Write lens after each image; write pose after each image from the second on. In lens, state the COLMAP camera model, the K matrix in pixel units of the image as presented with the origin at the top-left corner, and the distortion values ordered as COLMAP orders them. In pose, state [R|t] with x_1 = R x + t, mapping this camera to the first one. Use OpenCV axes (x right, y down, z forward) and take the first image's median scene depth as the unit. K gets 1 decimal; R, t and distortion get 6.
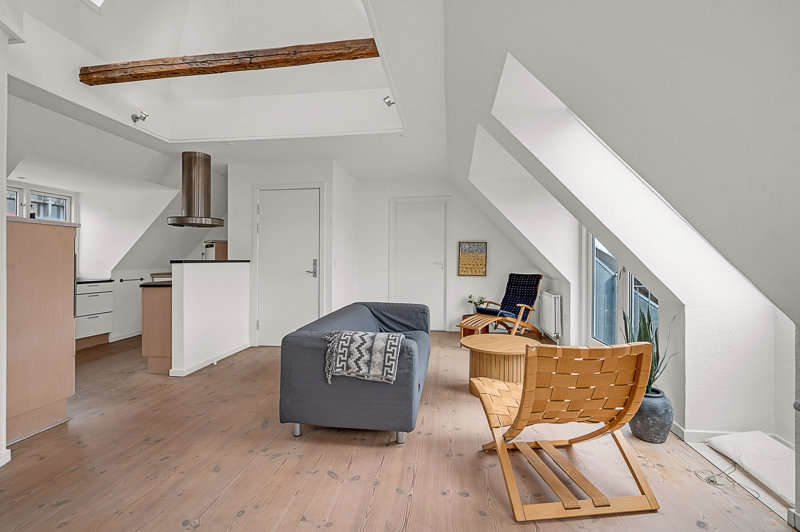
lens RADIAL K [[363.7, 0, 402.9], [0, 363.7, 261.3], [0, 0, 1]] dist [0.000781, 0.000208]
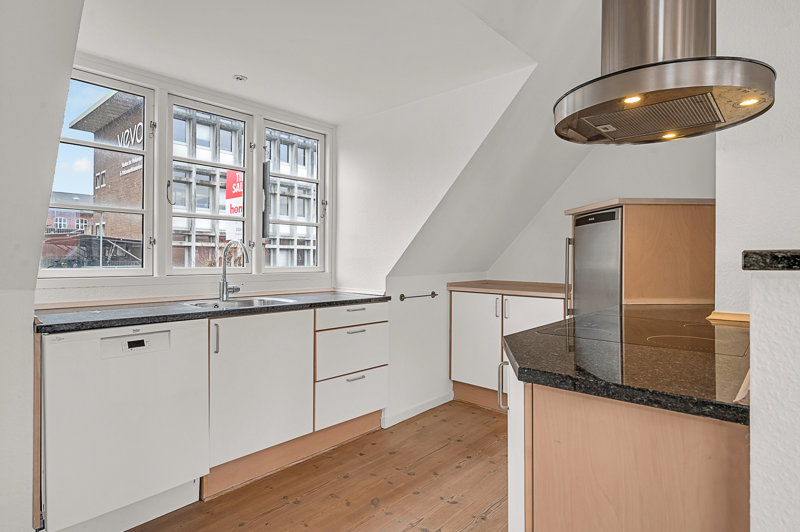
lens RADIAL K [[431.2, 0, 400.5], [0, 431.2, 259.1], [0, 0, 1]] dist [-0.002076, -0.000722]
pose [[0.814070, -0.017662, -0.580497, -0.478138], [-0.001098, 0.999489, -0.031949, 0.021714], [0.580765, 0.026646, 0.813635, 0.575794]]
